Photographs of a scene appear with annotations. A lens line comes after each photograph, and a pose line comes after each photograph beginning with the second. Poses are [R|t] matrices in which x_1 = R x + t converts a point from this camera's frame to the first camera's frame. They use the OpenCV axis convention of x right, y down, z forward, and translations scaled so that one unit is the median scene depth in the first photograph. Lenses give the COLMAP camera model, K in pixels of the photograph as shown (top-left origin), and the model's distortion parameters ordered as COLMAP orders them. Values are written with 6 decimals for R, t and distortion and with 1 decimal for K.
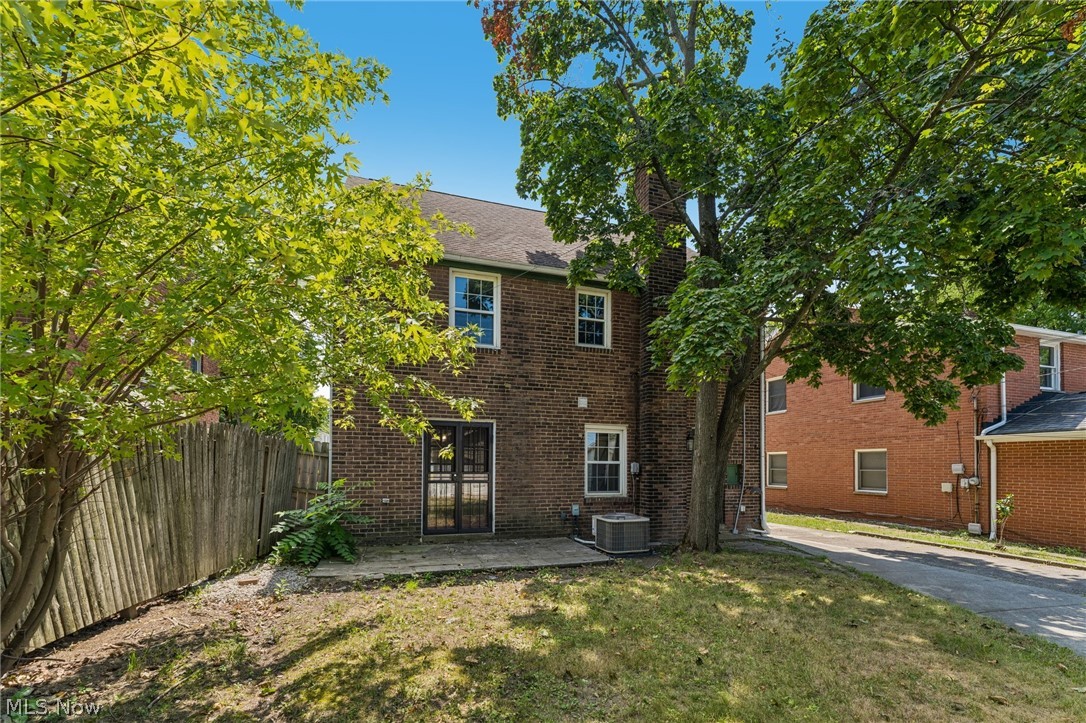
lens RADIAL K [[429.8, 0, 543.0], [0, 429.8, 361.5], [0, 0, 1]] dist [0.000116, 0.000003]
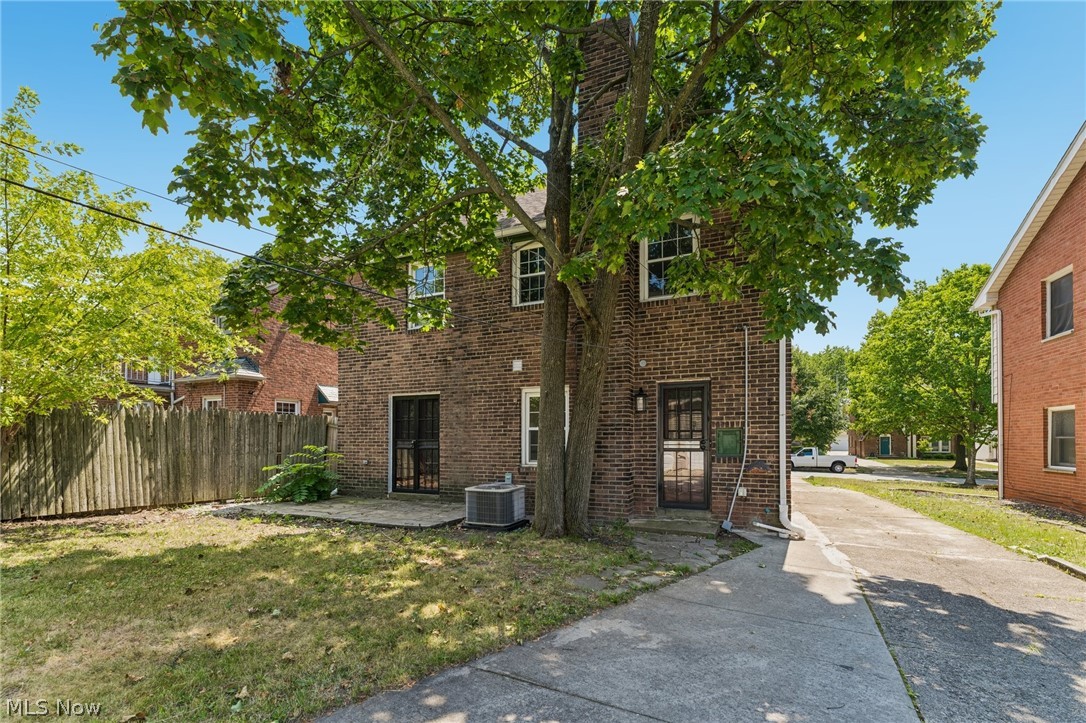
lens RADIAL K [[429.8, 0, 543.0], [0, 429.8, 361.5], [0, 0, 1]] dist [0.000116, 0.000003]
pose [[0.778680, -0.106572, -0.618304, 0.745044], [0.150551, 0.988415, 0.019235, 0.078159], [0.609091, -0.108064, 0.785703, 0.308230]]
